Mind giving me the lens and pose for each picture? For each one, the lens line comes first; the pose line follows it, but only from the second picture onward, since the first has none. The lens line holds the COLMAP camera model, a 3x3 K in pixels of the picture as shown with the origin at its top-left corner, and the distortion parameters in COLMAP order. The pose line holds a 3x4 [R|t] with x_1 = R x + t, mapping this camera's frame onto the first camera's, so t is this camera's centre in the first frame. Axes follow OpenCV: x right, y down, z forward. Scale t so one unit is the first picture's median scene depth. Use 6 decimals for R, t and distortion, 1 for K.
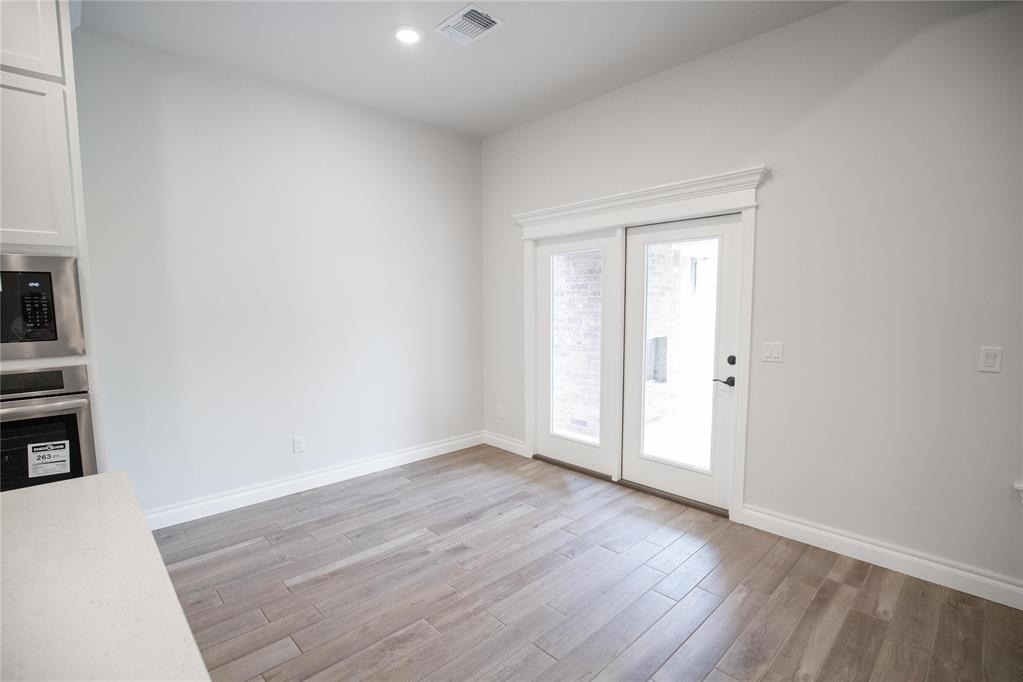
lens RADIAL K [[470.7, 0, 511.9], [0, 470.7, 351.3], [0, 0, 1]] dist [-0.032408, 0.005513]
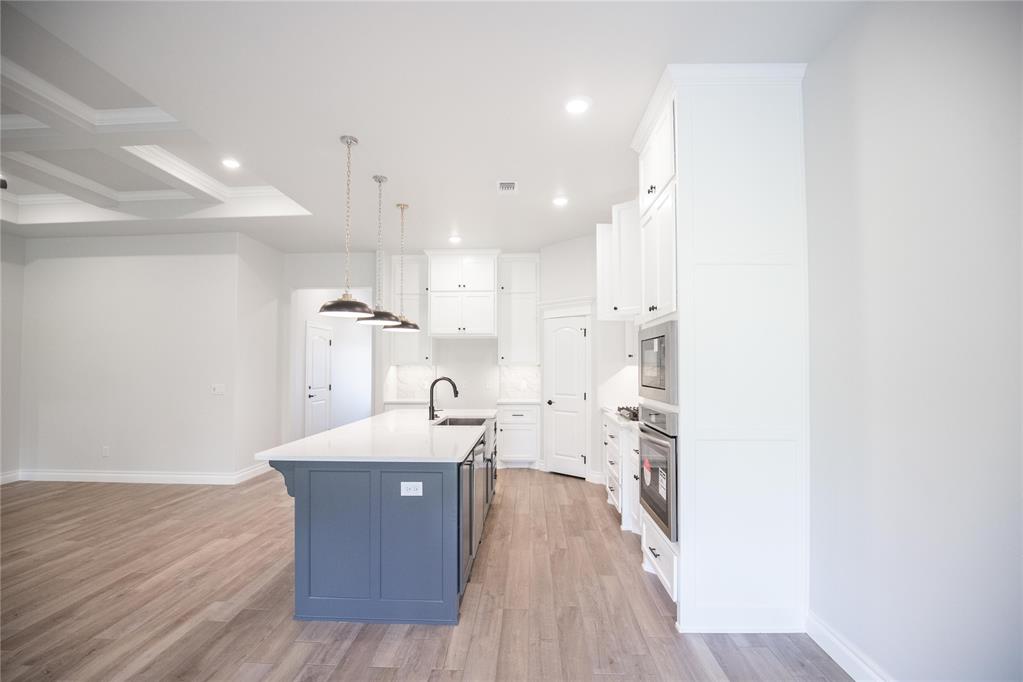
lens RADIAL K [[470.7, 0, 511.9], [0, 470.7, 351.3], [0, 0, 1]] dist [-0.032408, 0.005513]
pose [[-0.719570, -0.011108, -0.694331, 0.103302], [-0.062409, 0.996860, 0.048730, -0.092722], [0.691610, 0.078397, -0.718004, 0.906548]]
